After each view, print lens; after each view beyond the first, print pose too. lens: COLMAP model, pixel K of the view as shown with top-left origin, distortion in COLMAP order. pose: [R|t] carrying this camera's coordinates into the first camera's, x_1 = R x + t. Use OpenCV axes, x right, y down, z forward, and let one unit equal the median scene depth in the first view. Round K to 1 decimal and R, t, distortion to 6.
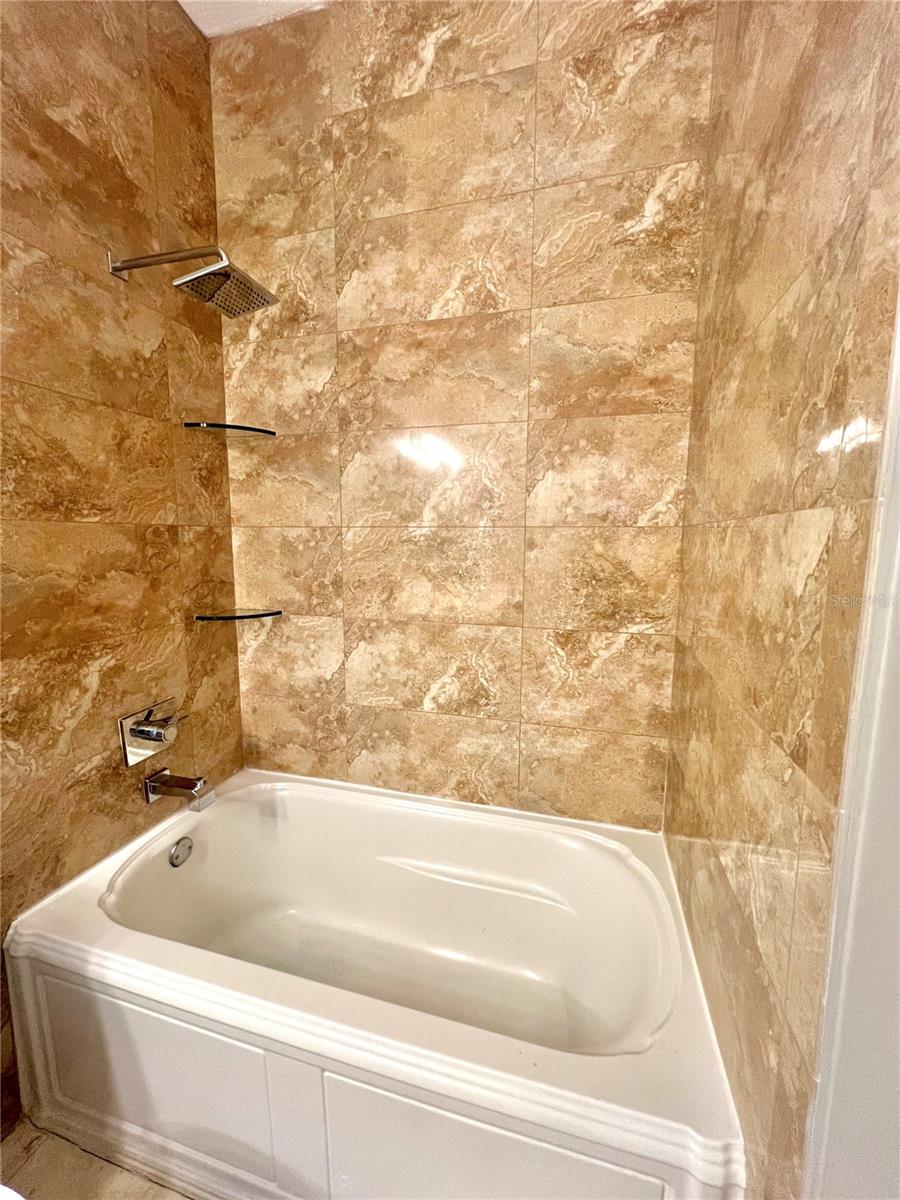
lens RADIAL K [[476.0, 0, 453.2], [0, 476.0, 600.8], [0, 0, 1]] dist [-0.001691, 0.001226]
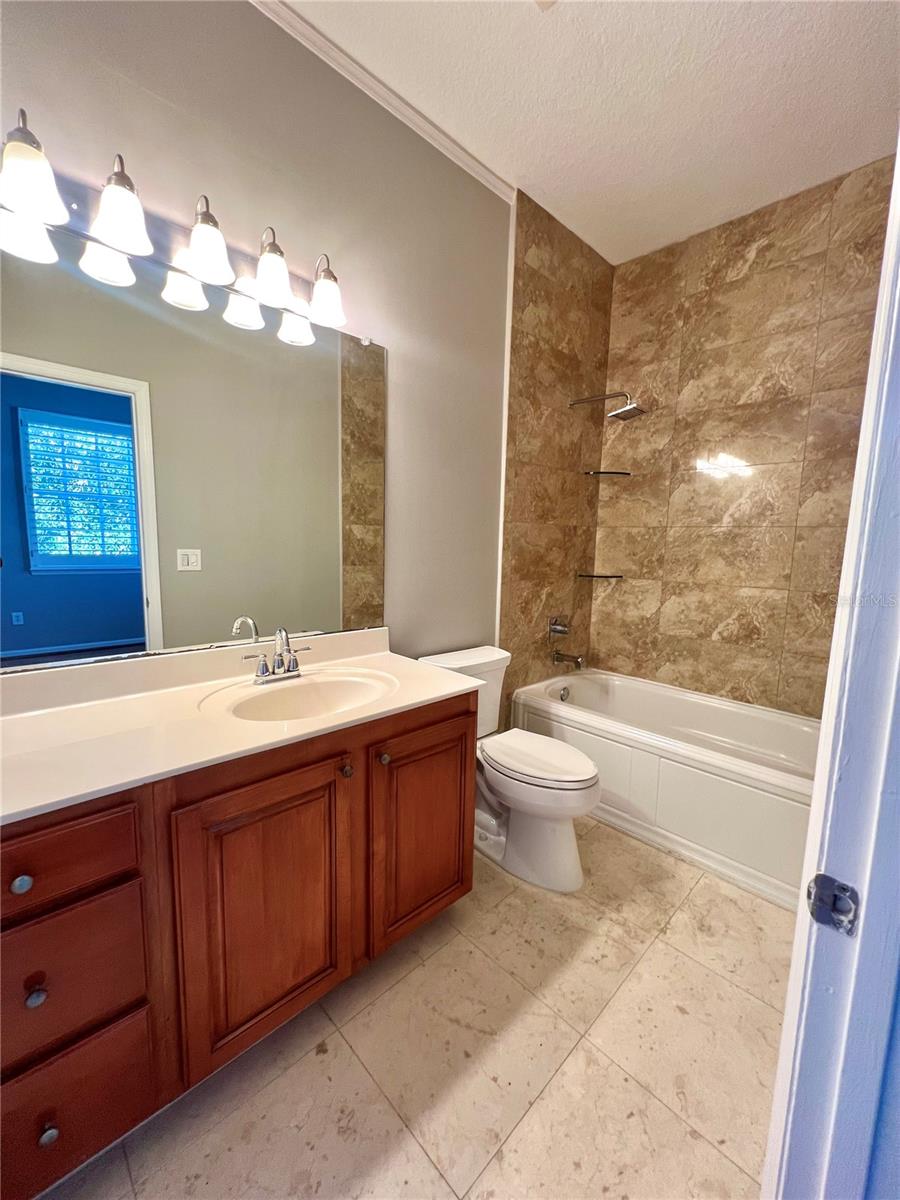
lens RADIAL K [[476.0, 0, 458.1], [0, 476.0, 601.0], [0, 0, 1]] dist [-0.001691, 0.001226]
pose [[0.868273, 0.077549, -0.489987, -0.030958], [-0.083446, 0.996464, 0.009838, 0.166449], [0.489017, 0.032346, 0.871674, -0.907430]]
